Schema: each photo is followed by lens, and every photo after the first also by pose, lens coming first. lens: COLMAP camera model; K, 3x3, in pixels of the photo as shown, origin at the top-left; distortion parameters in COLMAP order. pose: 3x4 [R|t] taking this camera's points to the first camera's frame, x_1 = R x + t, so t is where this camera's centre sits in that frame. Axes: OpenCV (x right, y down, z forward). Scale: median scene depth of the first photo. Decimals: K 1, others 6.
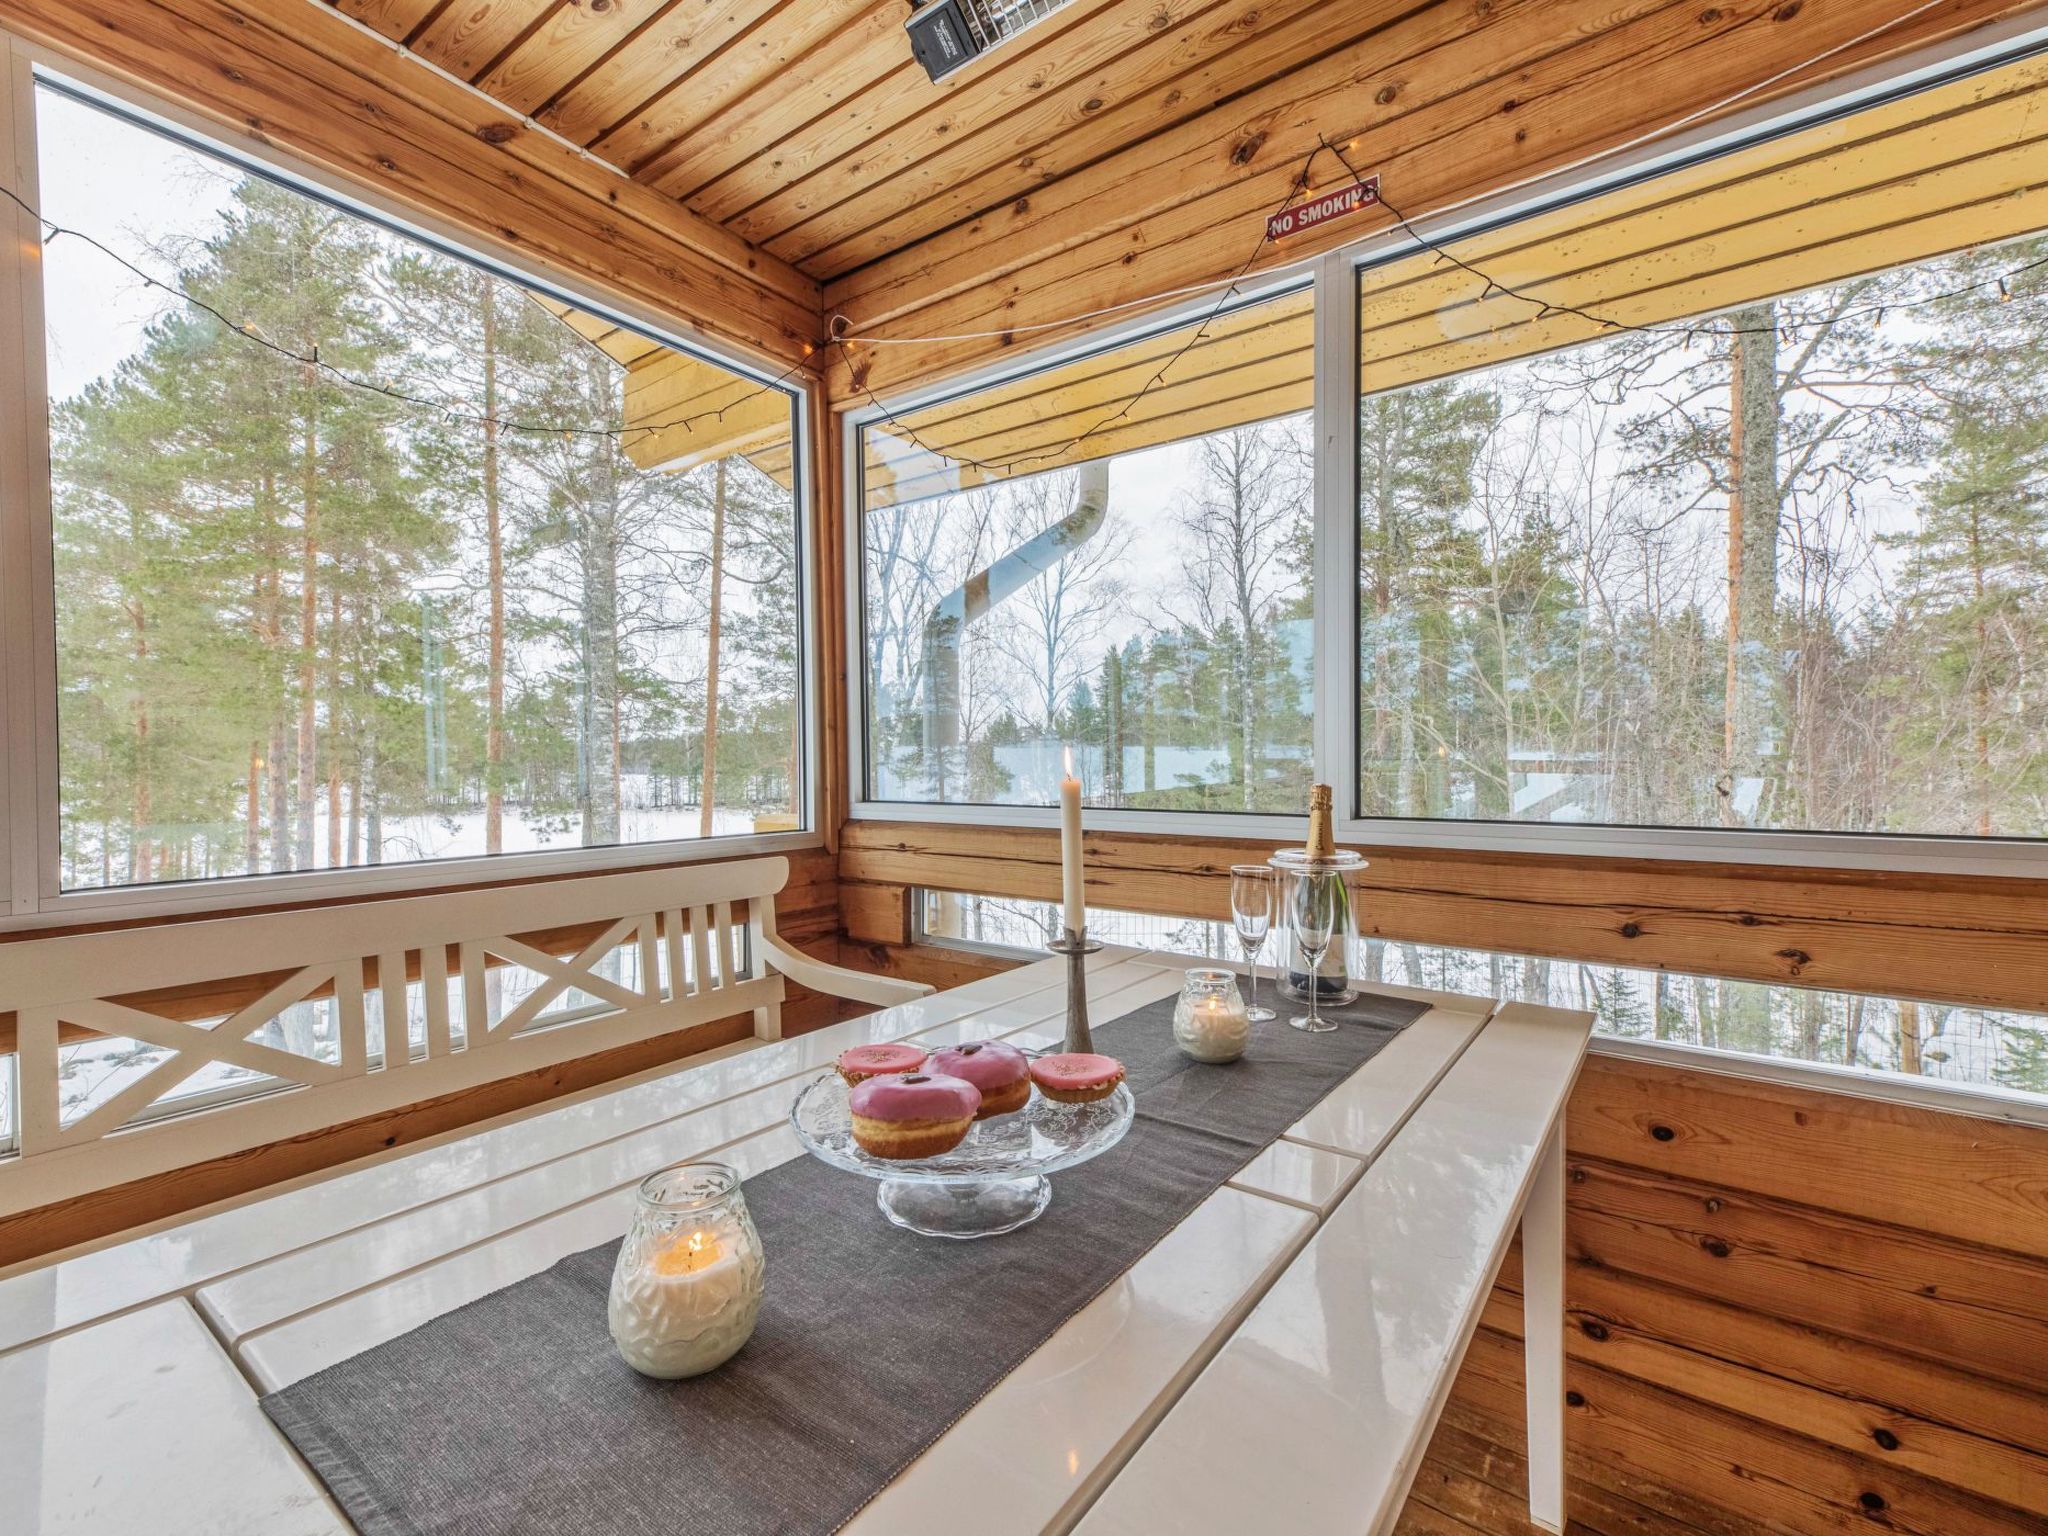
lens RADIAL K [[925.9, 0, 1004.9], [0, 925.9, 770.5], [0, 0, 1]] dist [0.026156, -0.000434]
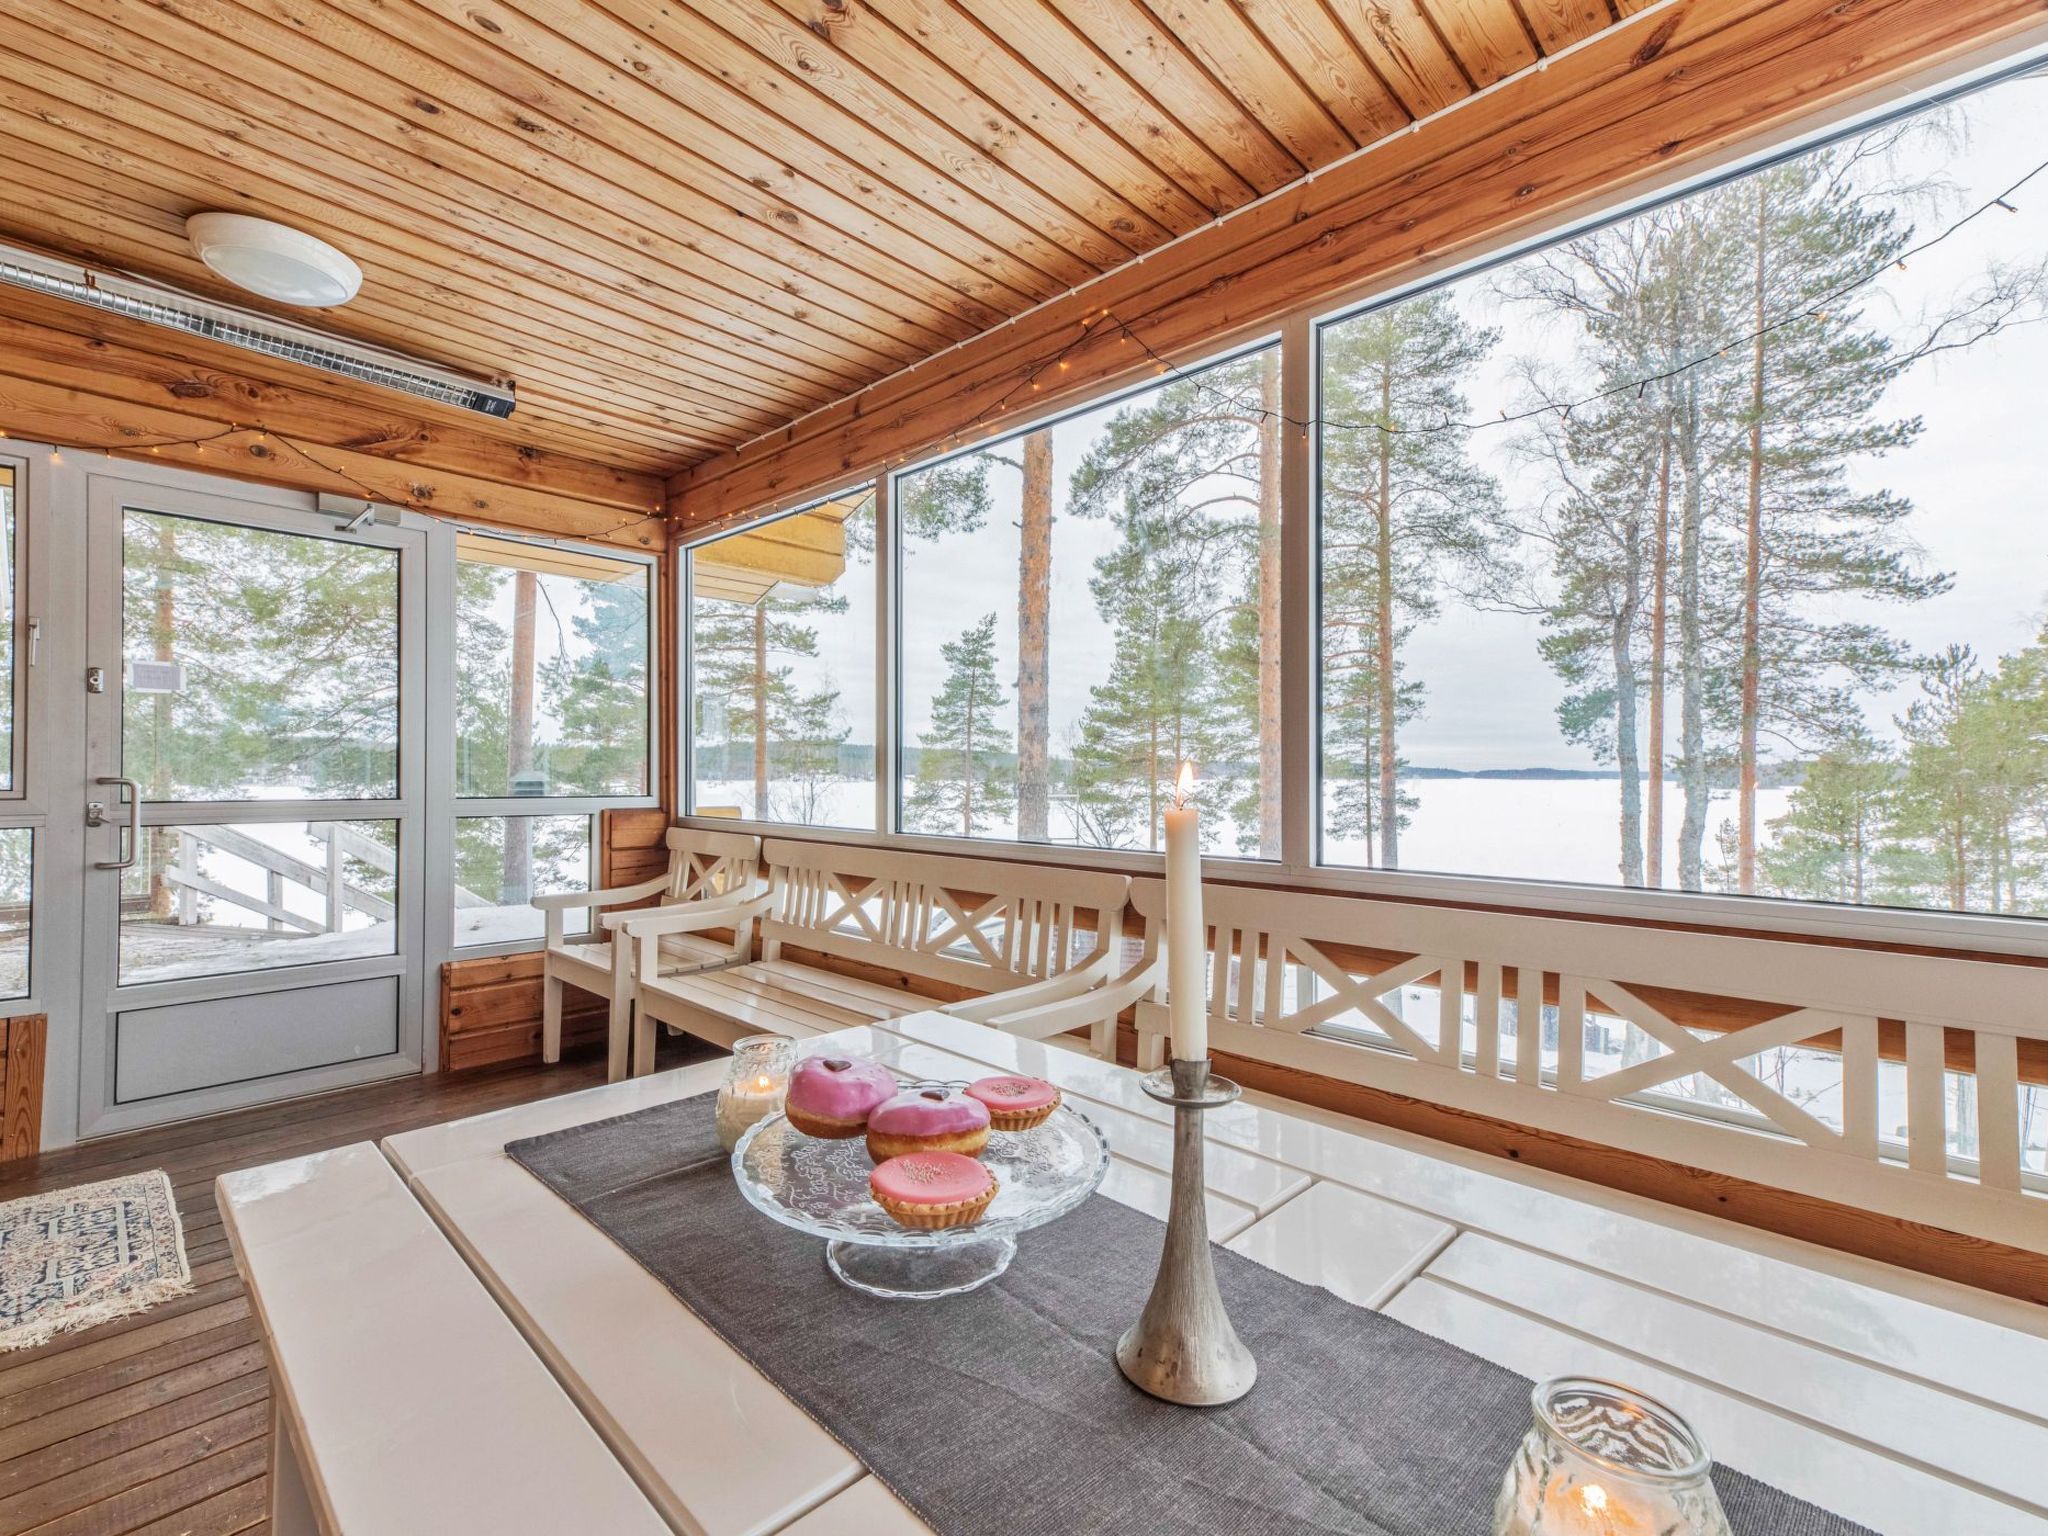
lens RADIAL K [[925.9, 0, 1004.9], [0, 925.9, 770.5], [0, 0, 1]] dist [0.026156, -0.000434]
pose [[-0.139903, -0.004731, -0.990154, 0.404969], [-0.019502, 0.999808, -0.002022, -0.004417], [0.989973, 0.019027, -0.139968, 0.569636]]
